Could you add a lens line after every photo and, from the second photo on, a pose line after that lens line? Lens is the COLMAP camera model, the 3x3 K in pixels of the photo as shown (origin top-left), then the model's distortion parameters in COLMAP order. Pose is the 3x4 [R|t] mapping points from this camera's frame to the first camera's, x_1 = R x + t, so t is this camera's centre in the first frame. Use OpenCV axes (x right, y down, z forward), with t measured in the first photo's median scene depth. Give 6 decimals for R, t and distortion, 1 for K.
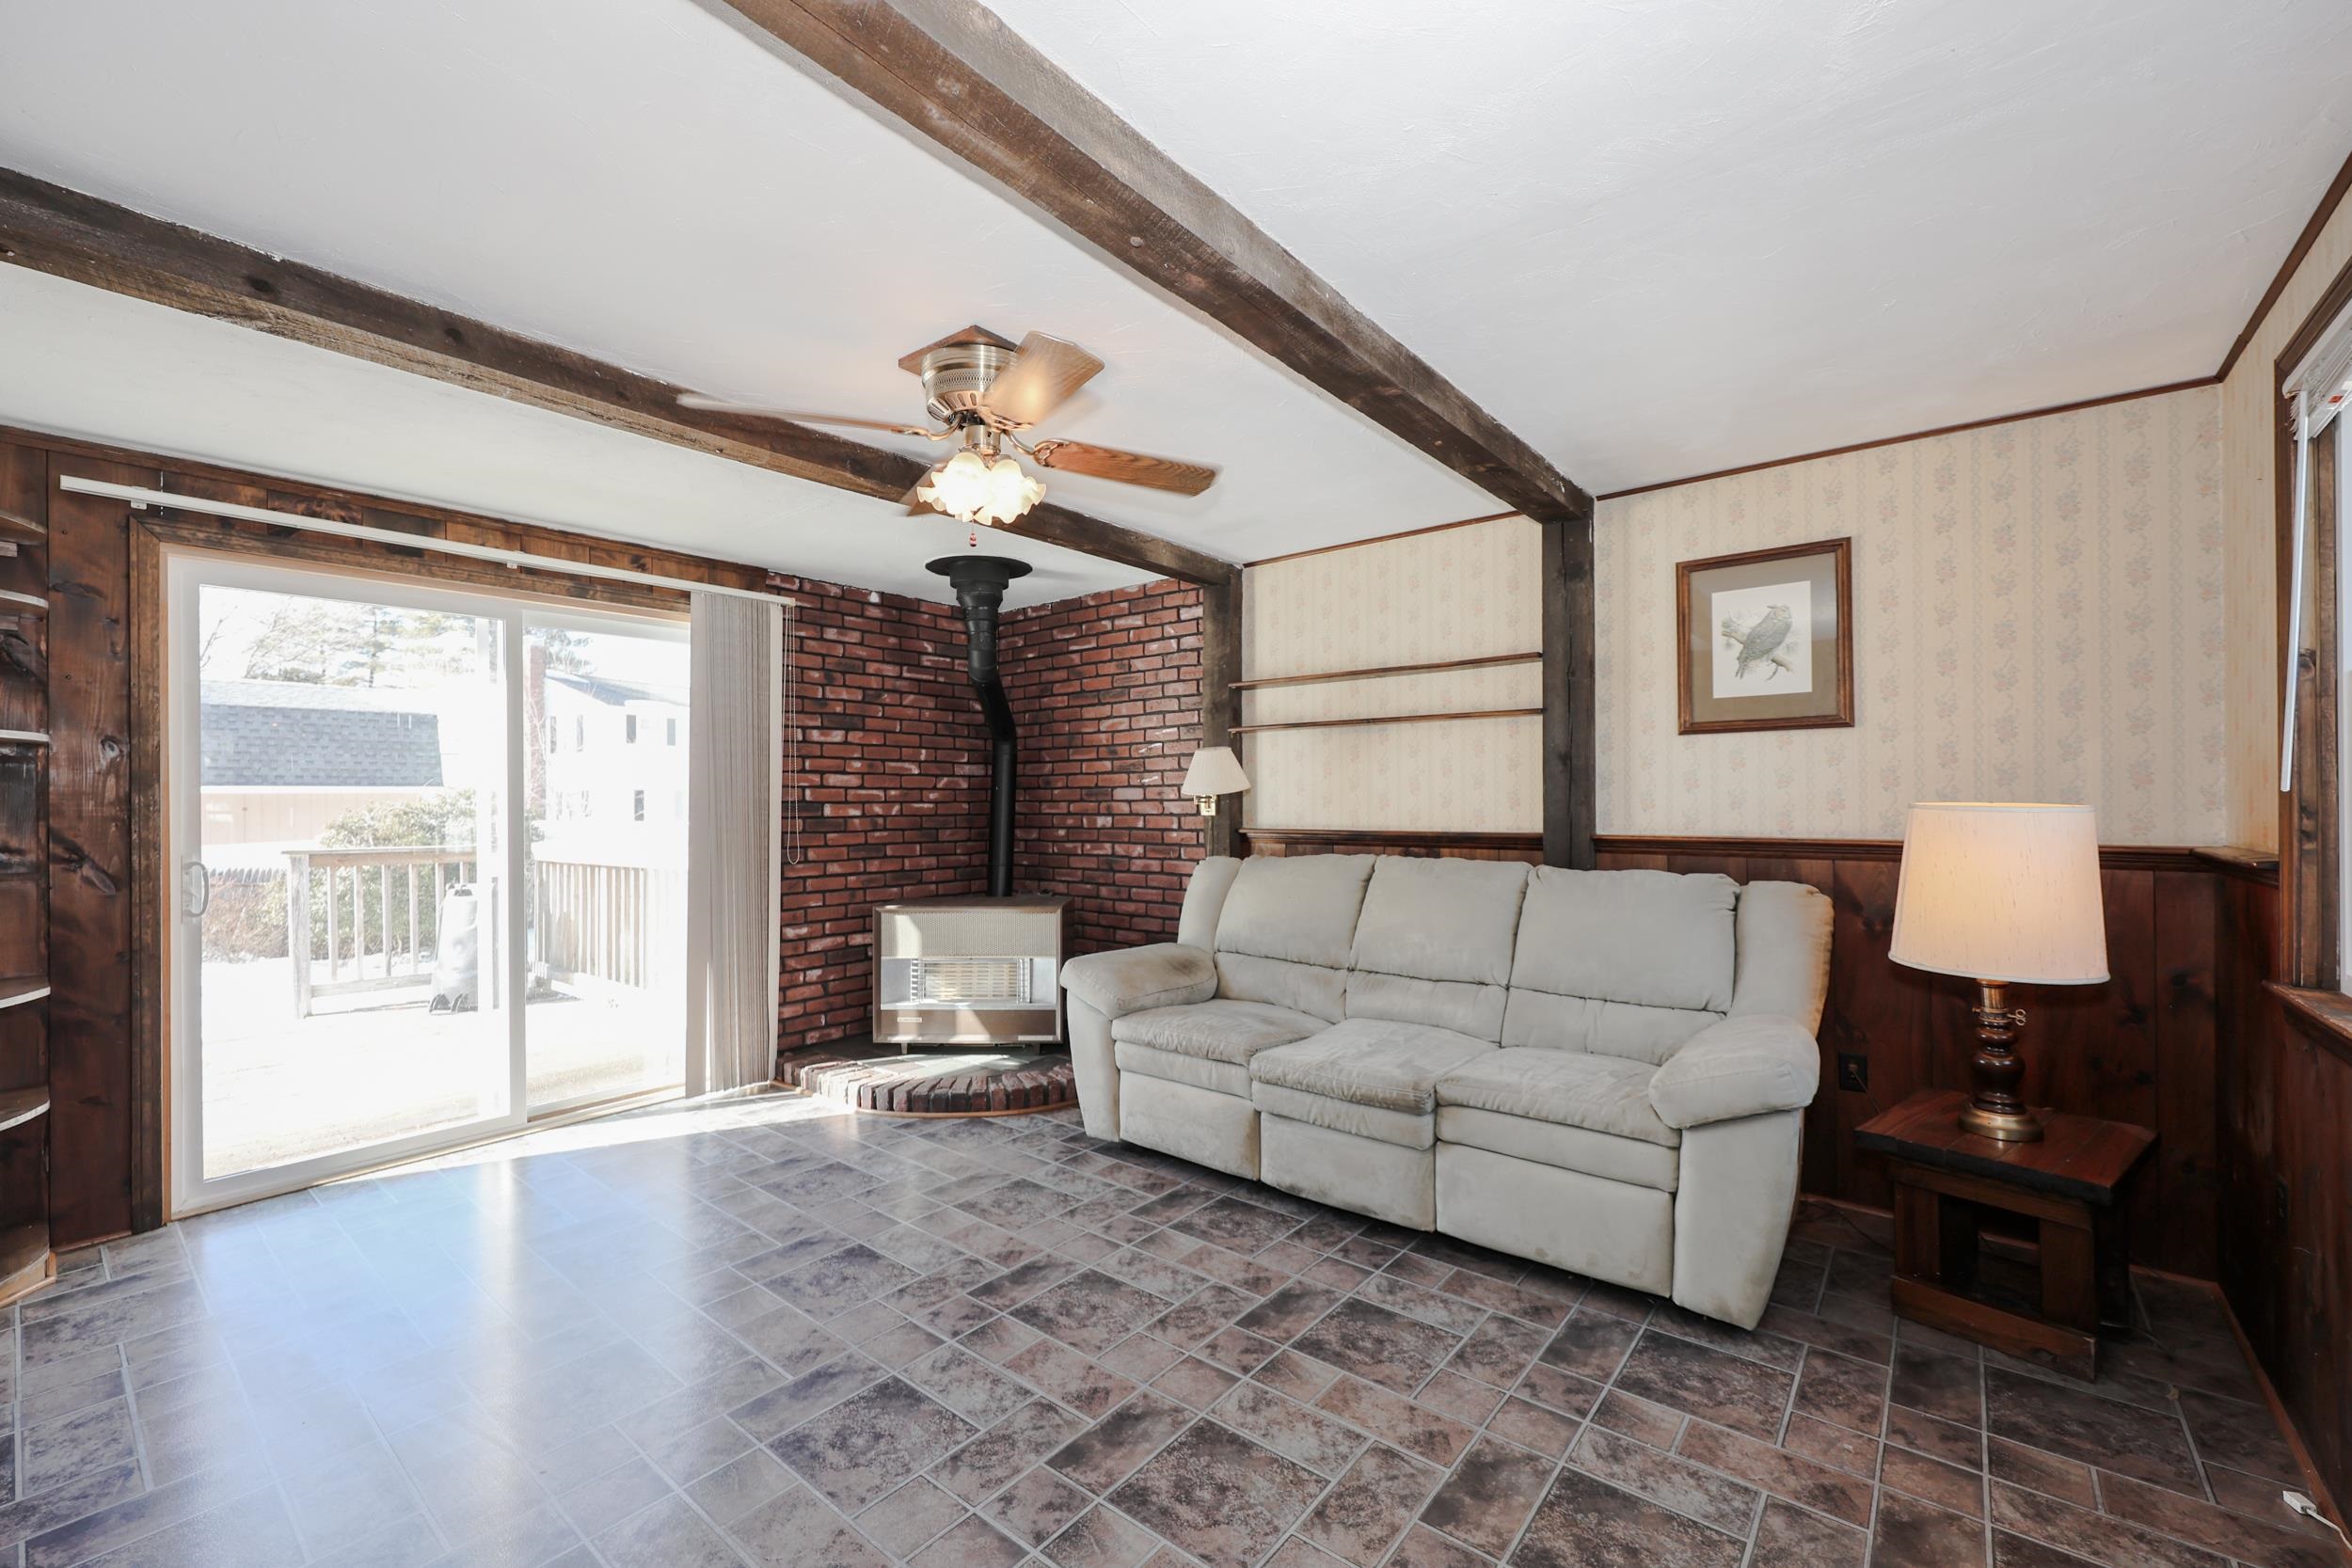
lens RADIAL K [[964.3, 0, 1168.1], [0, 964.3, 795.0], [0, 0, 1]] dist [0.002385, 0.000315]
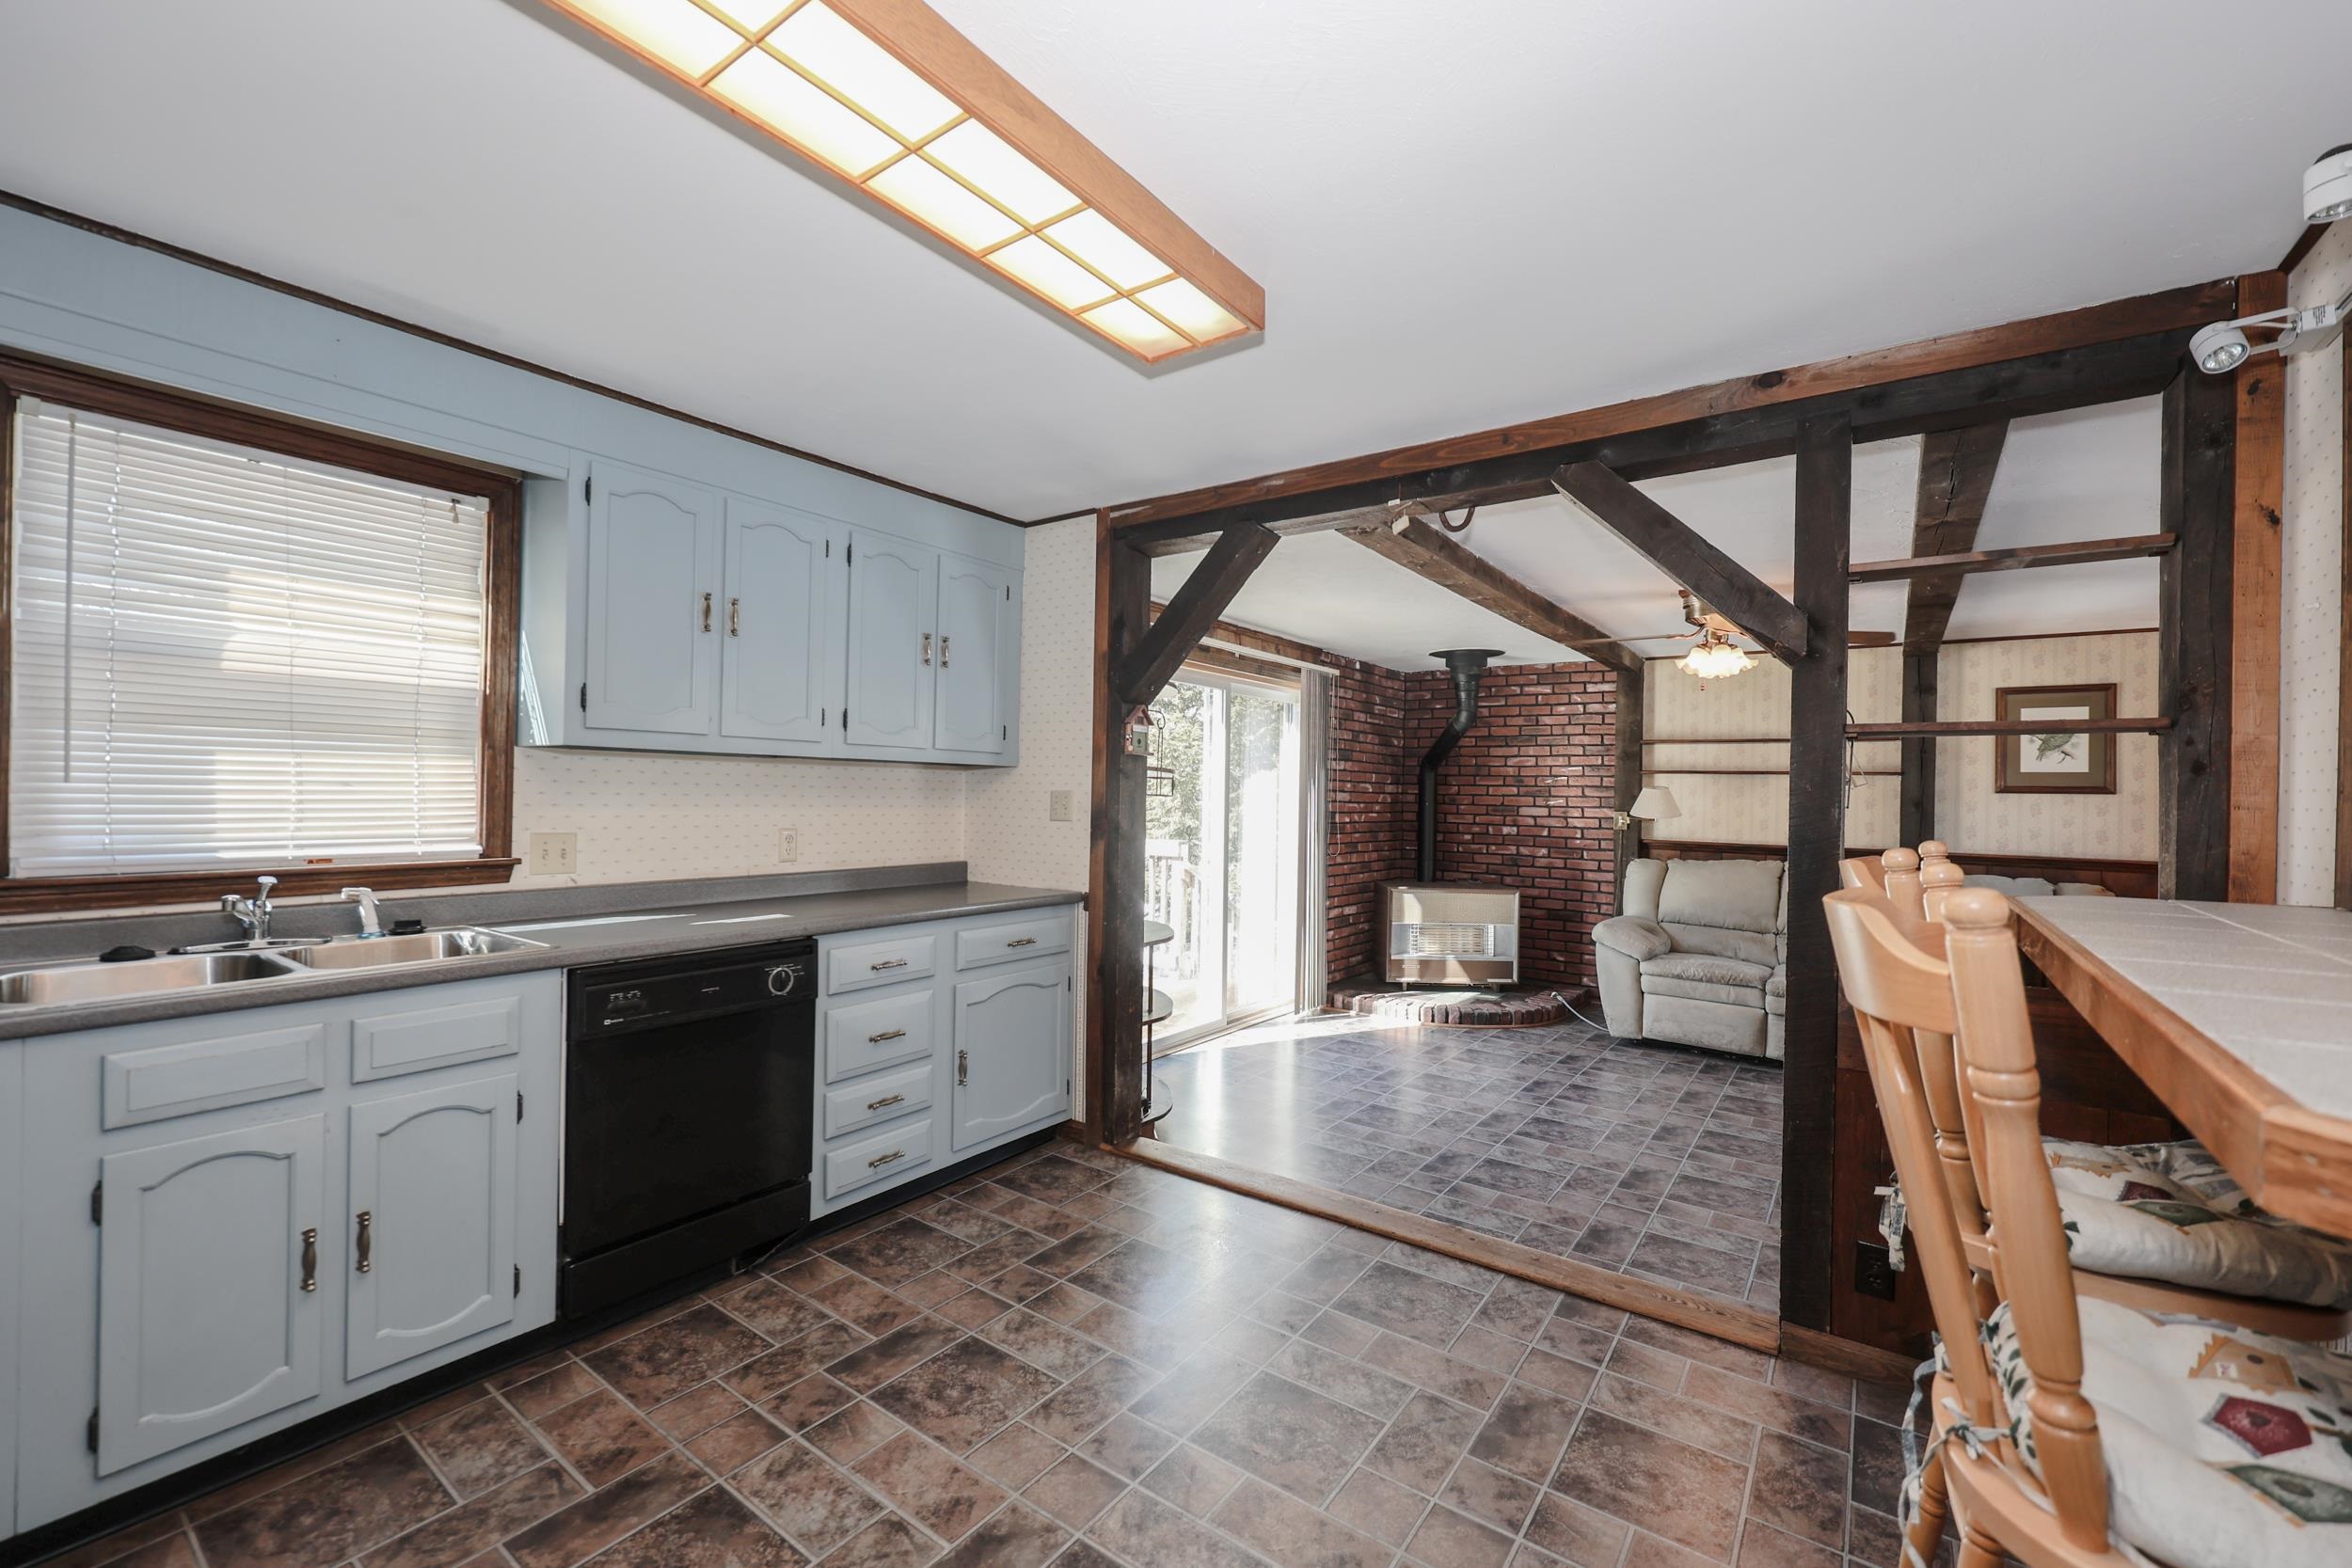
lens RADIAL K [[972.9, 0, 1179.1], [0, 972.9, 782.0], [0, 0, 1]] dist [0.008511, -0.000212]
pose [[0.997454, 0.029736, 0.064817, -0.718250], [-0.029384, 0.999548, -0.006363, -0.021844], [-0.064976, 0.004443, 0.997877, -0.424933]]
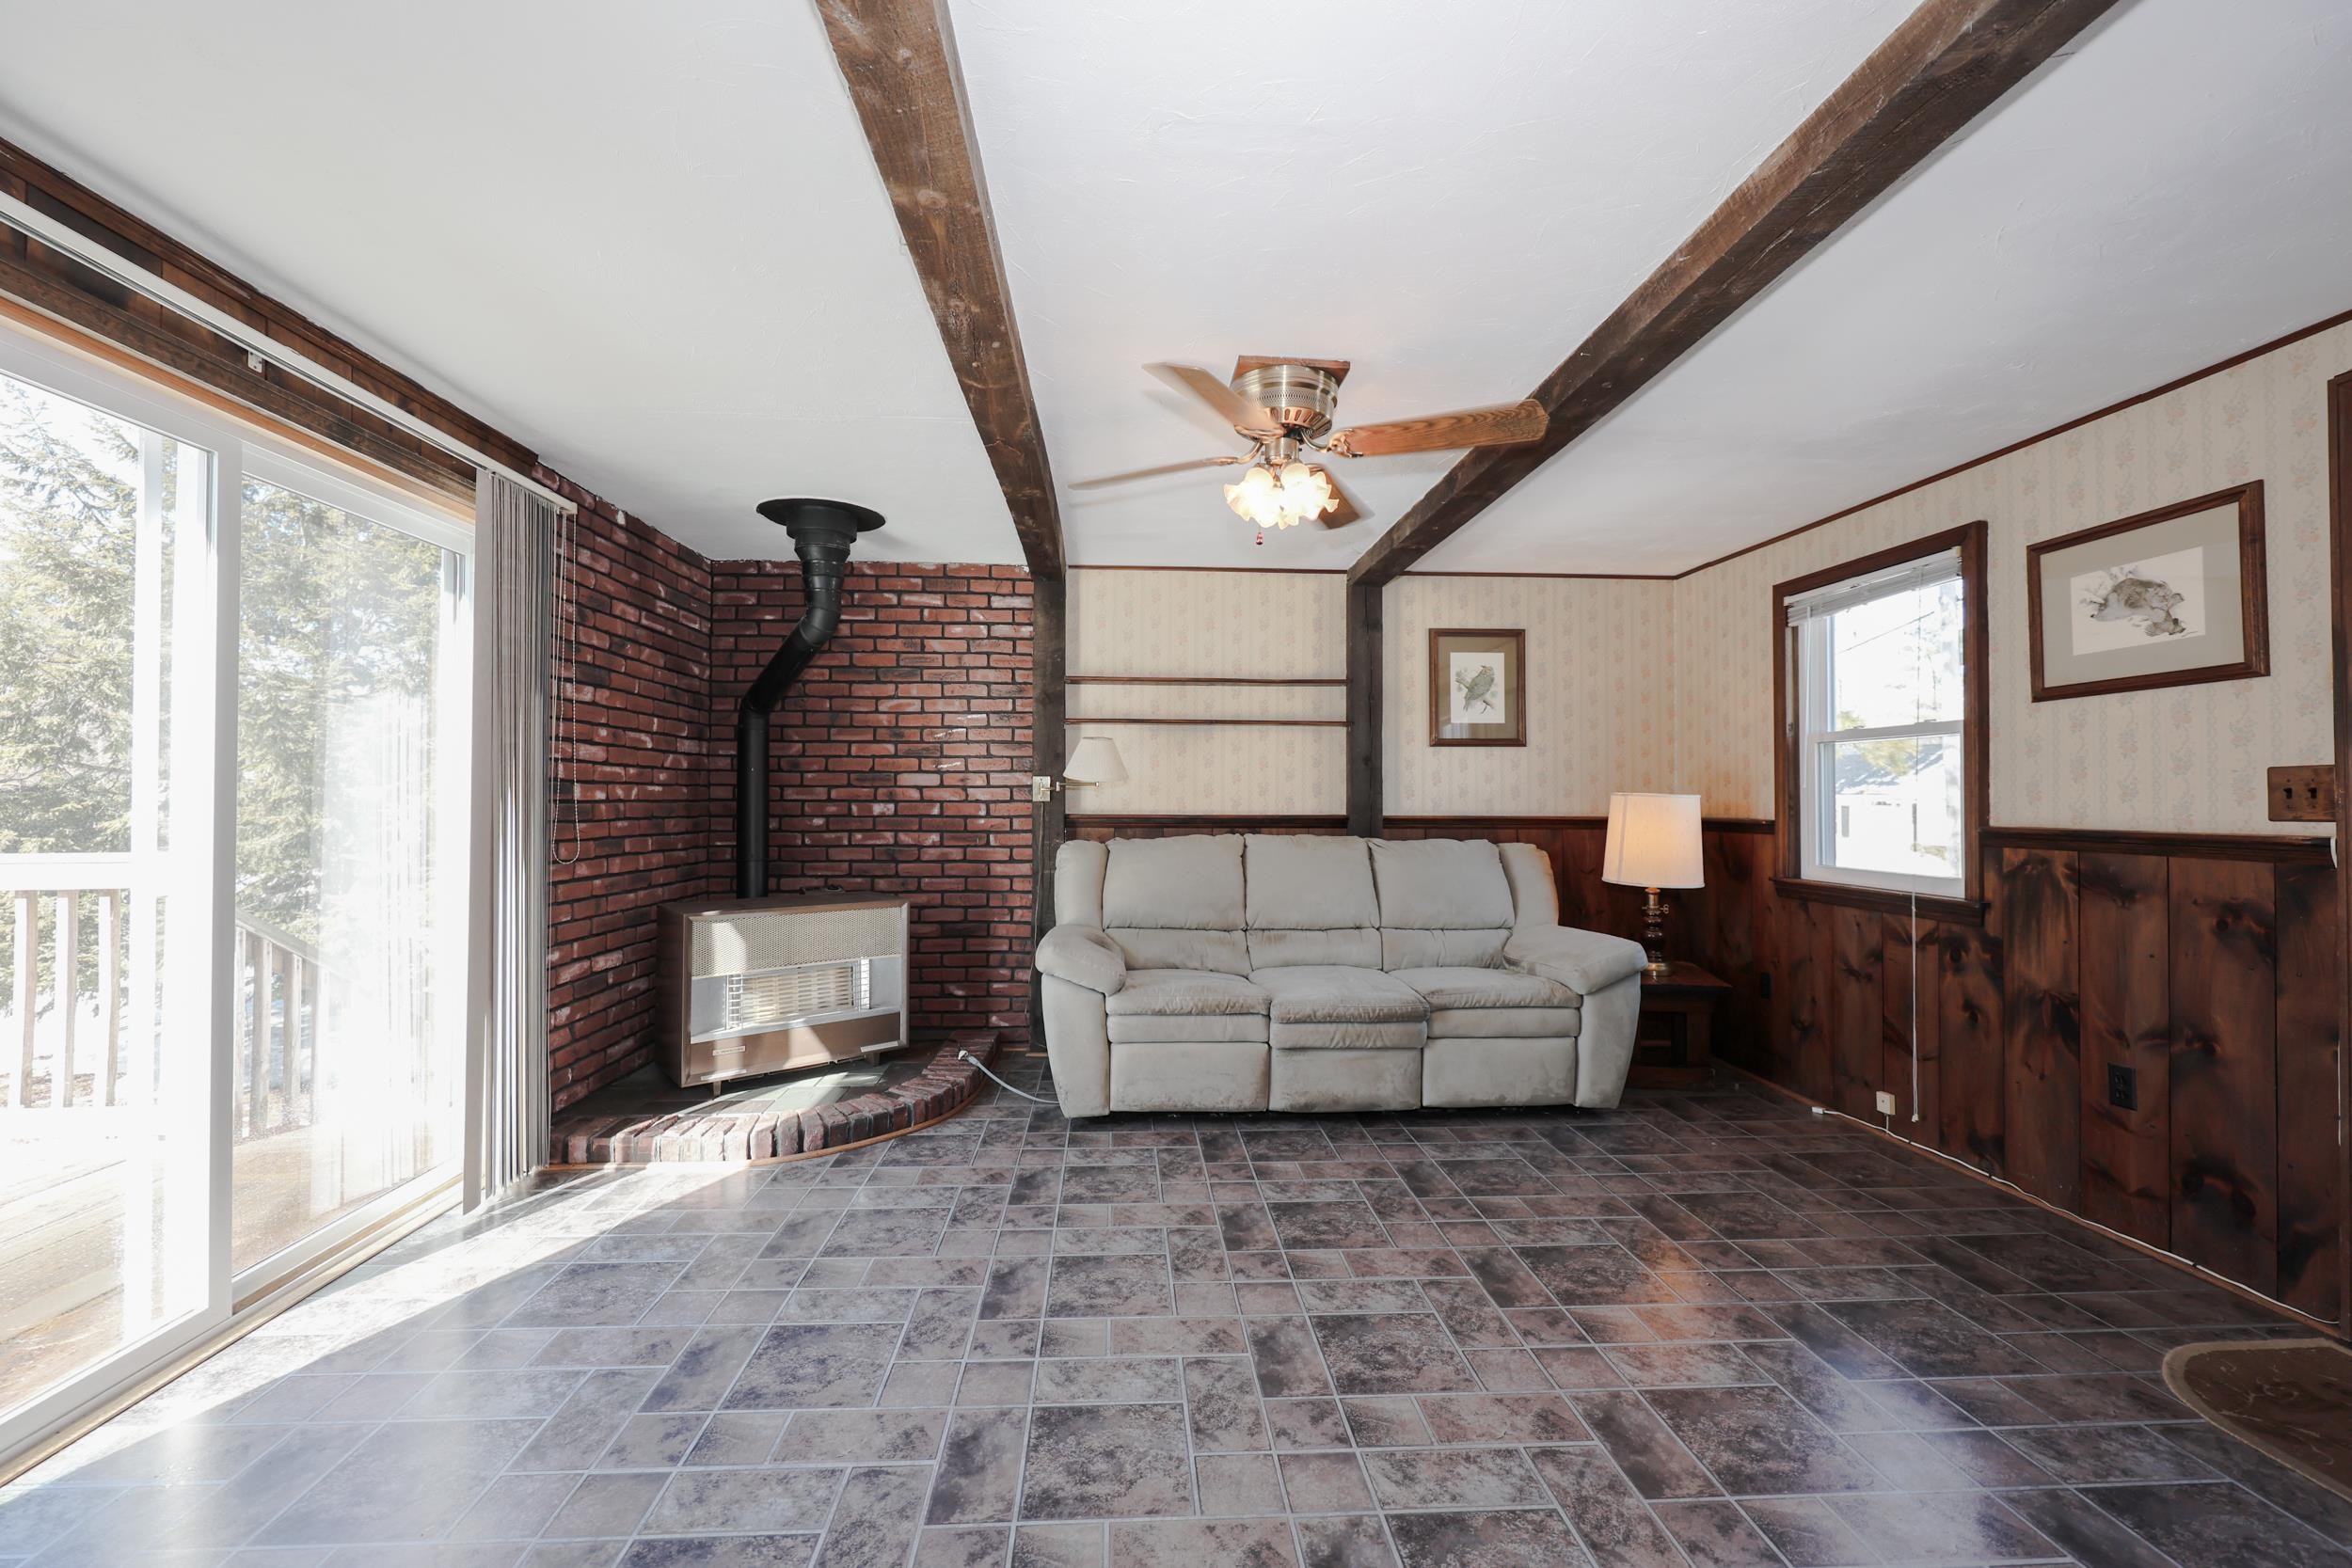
lens RADIAL K [[945.1, 0, 1163.1], [0, 945.1, 780.5], [0, 0, 1]] dist [-0.000356, 0.000115]
pose [[0.735802, 0.022730, 0.676815, -0.546246], [-0.012175, 0.999719, -0.020338, 0.017440], [-0.677087, 0.006724, 0.735872, 0.166563]]
